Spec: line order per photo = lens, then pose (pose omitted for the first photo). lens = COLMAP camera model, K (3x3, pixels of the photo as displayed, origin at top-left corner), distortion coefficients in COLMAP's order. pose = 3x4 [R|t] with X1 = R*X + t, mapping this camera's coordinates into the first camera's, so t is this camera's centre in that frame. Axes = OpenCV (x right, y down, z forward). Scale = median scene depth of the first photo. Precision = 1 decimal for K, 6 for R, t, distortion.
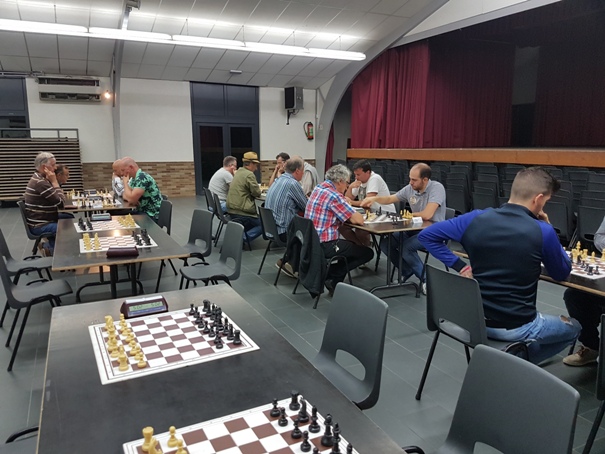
lens RADIAL K [[472.7, 0, 287.4], [0, 472.7, 234.2], [0, 0, 1]] dist [0.176942, -0.343376]
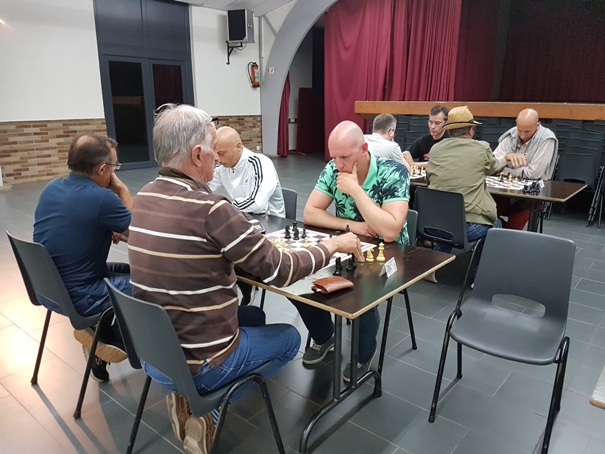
lens RADIAL K [[474.4, 0, 302.5], [0, 474.4, 227.0], [0, 0, 1]] dist [0.185750, -0.343318]
pose [[0.896669, -0.104214, 0.430261, -0.629375], [0.069376, 0.992968, 0.095927, -0.134083], [-0.437232, -0.056165, 0.897593, 0.769807]]
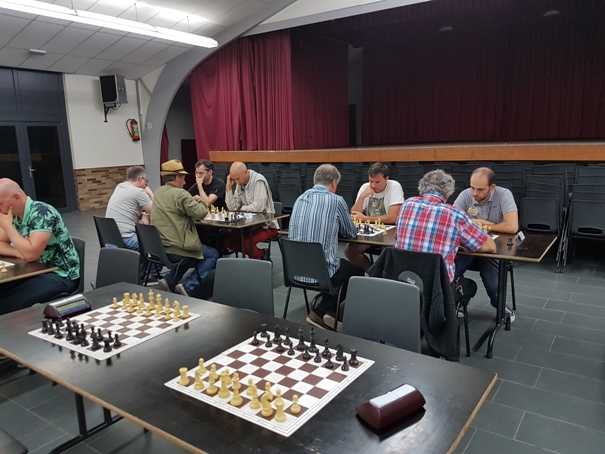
lens RADIAL K [[474.4, 0, 302.5], [0, 474.4, 227.0], [0, 0, 1]] dist [0.185750, -0.343318]
pose [[0.858252, -0.110680, 0.501152, -0.375913], [0.119616, 0.992716, 0.014394, -0.083103], [-0.499095, 0.047592, 0.865239, 0.407652]]
